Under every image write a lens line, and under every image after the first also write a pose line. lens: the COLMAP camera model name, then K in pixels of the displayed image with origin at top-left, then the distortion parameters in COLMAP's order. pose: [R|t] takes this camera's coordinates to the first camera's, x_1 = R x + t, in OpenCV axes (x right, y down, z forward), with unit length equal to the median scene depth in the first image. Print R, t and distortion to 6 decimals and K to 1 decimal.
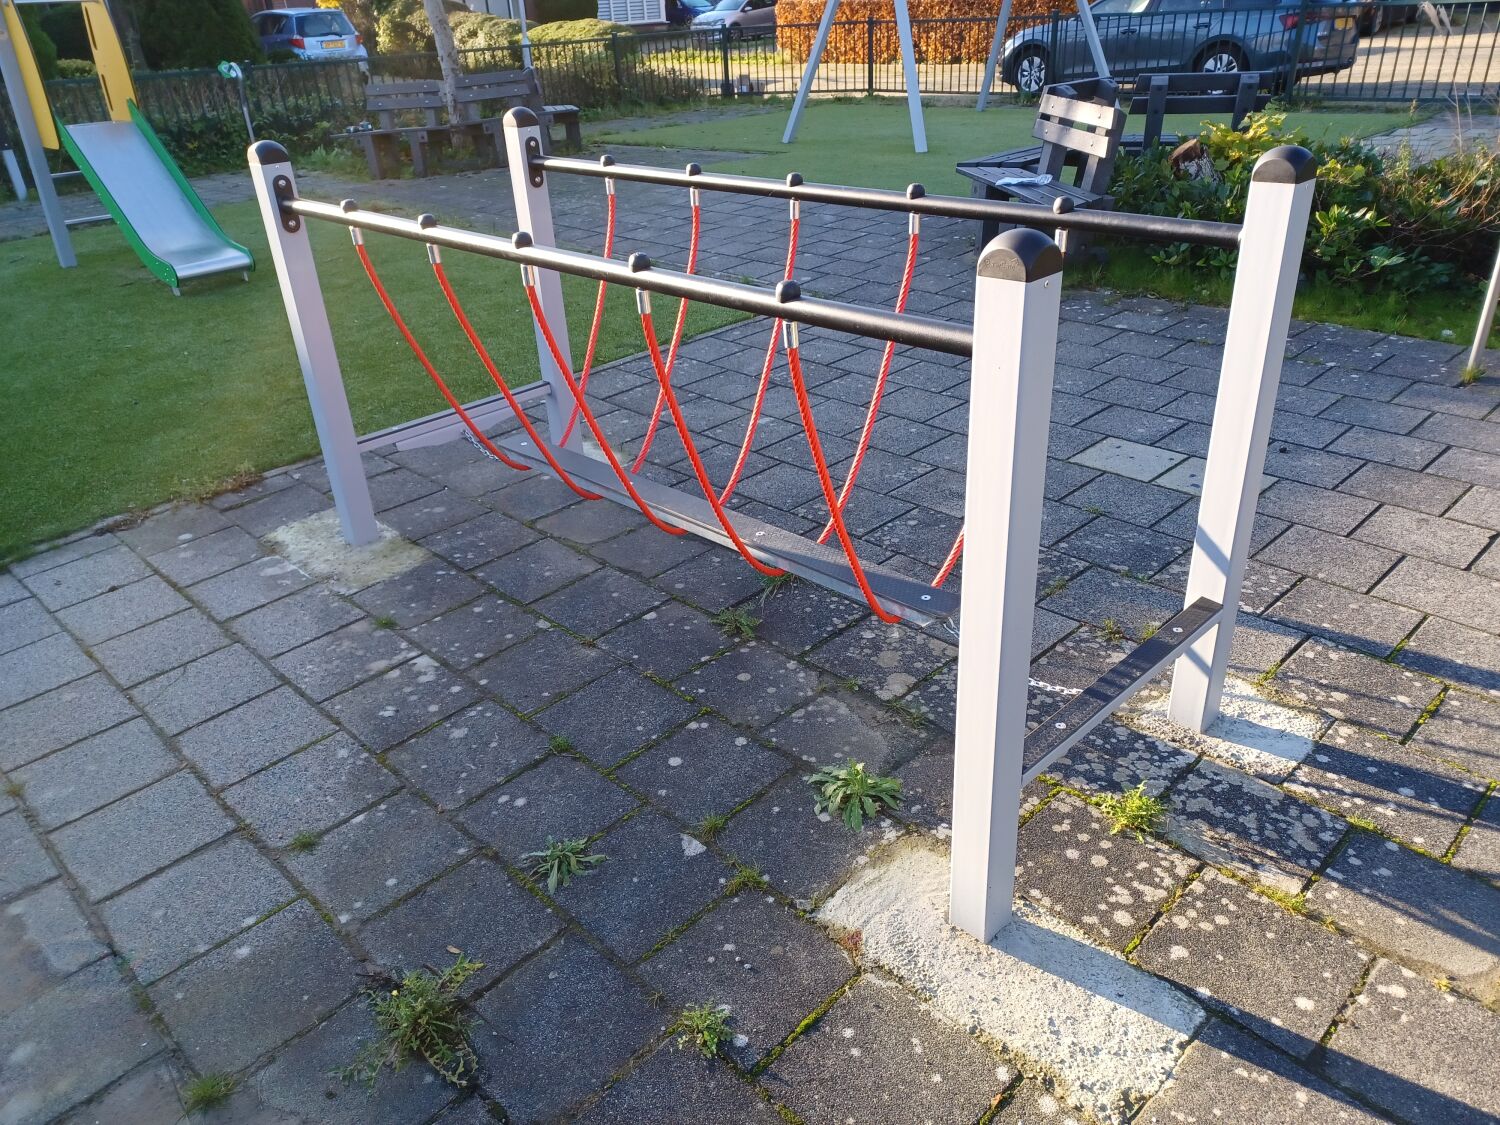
lens RADIAL K [[1094.1, 0, 746.9], [0, 1094.1, 567.6], [0, 0, 1]] dist [0.039297, -0.016277]
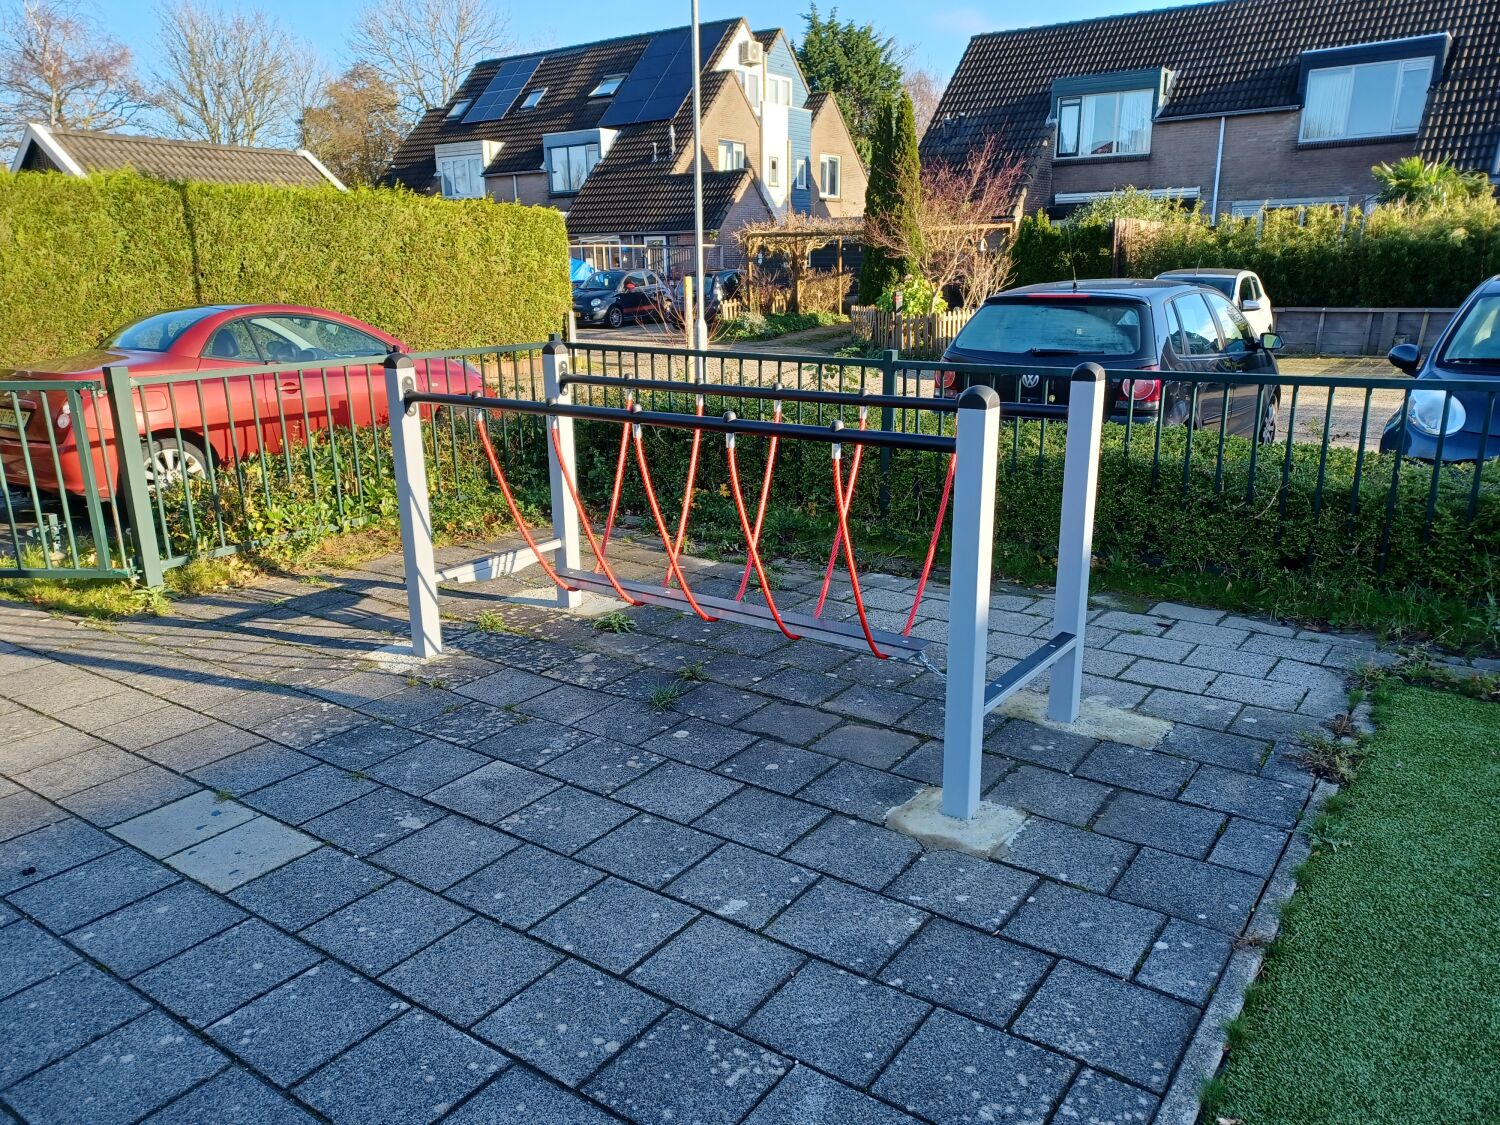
lens RADIAL K [[1094.1, 0, 758.6], [0, 1094.1, 560.3], [0, 0, 1]] dist [0.039297, -0.016277]
pose [[-0.981680, 0.105082, -0.158942, 0.124536], [-0.030302, 0.737461, 0.674710, -1.092917], [0.188113, 0.667165, -0.720766, 2.069176]]
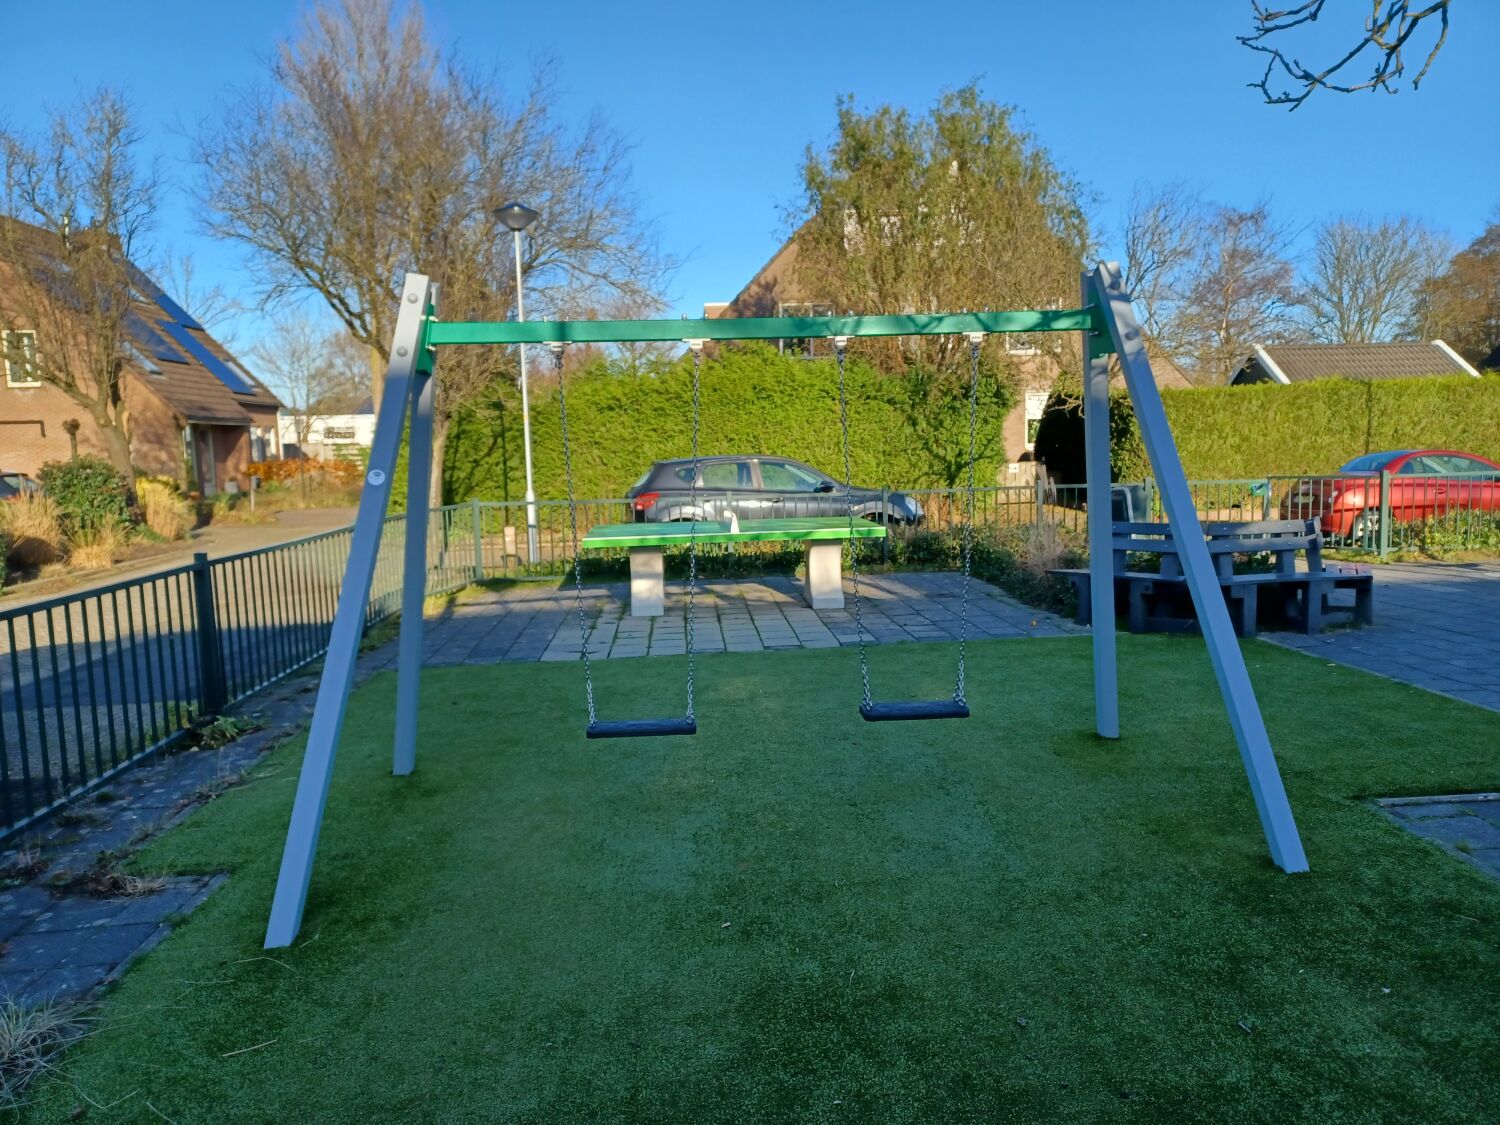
lens RADIAL K [[1094.1, 0, 761.5], [0, 1094.1, 565.5], [0, 0, 1]] dist [0.039297, -0.016277]
pose [[-0.757150, -0.003987, 0.653229, -0.239364], [0.353557, 0.838354, 0.414921, -2.659937], [-0.549291, 0.545111, -0.633351, 5.086588]]
